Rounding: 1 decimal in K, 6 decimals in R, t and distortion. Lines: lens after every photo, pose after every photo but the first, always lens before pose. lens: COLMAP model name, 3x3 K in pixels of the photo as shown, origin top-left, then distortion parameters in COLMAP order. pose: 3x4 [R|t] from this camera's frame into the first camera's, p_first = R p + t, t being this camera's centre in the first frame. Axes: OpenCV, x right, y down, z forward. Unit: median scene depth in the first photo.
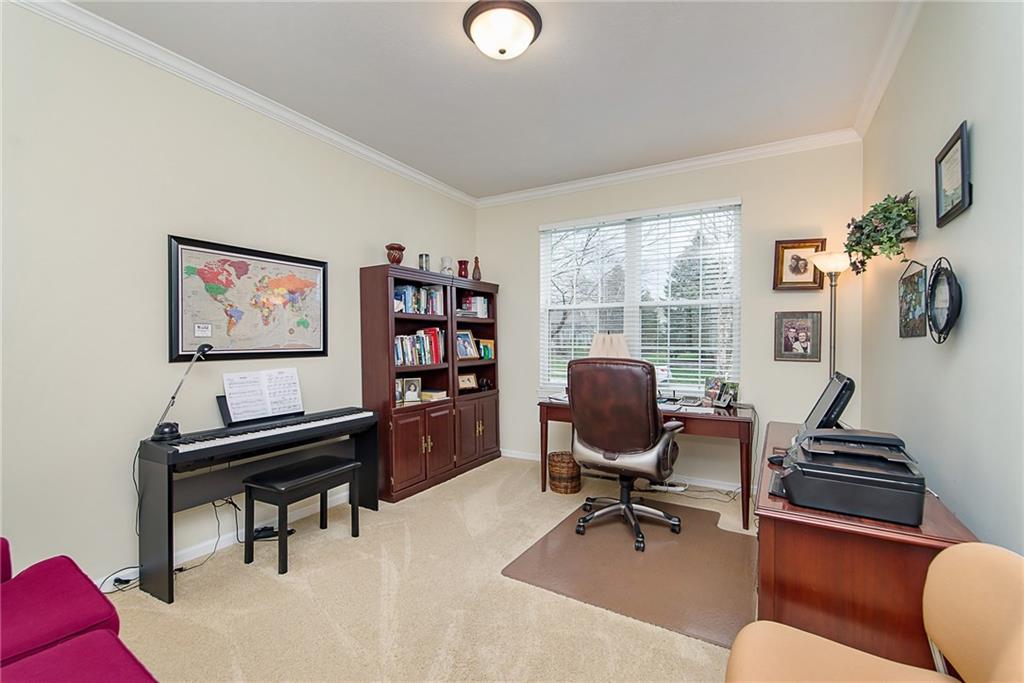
lens RADIAL K [[445.9, 0, 512.0], [0, 445.9, 341.5], [0, 0, 1]] dist [-0.002090, 0.000131]
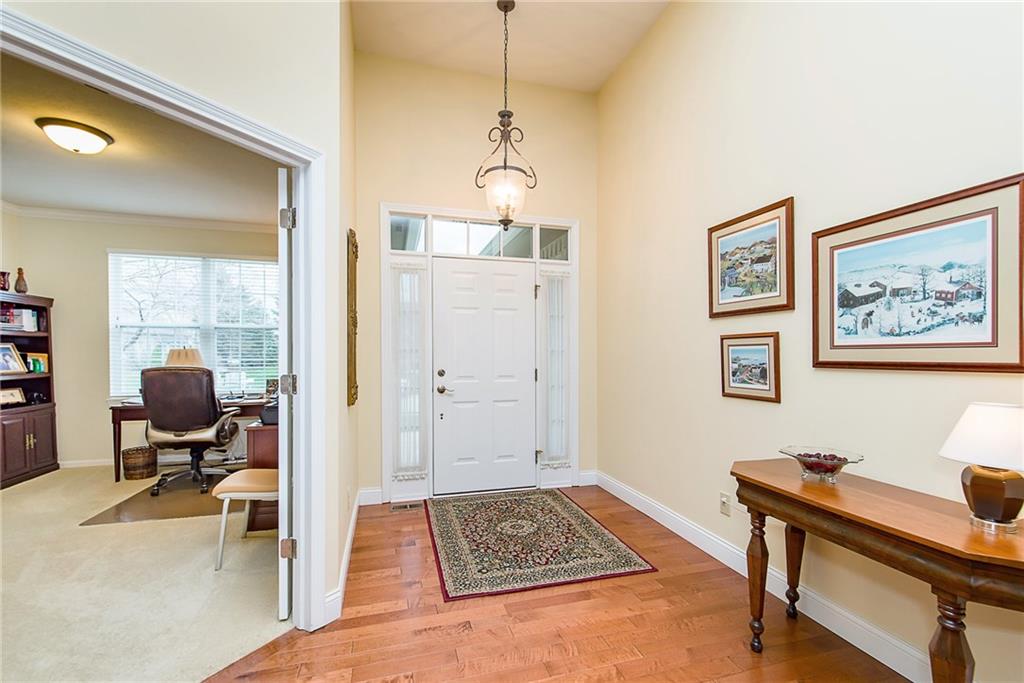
lens RADIAL K [[438.8, 0, 510.1], [0, 438.8, 360.0], [0, 0, 1]] dist [-0.001313, 0.000336]
pose [[0.687561, -0.011761, 0.726032, -0.043003], [0.001356, 0.999888, 0.014913, -0.002251], [-0.726126, -0.009269, 0.687500, -0.449413]]
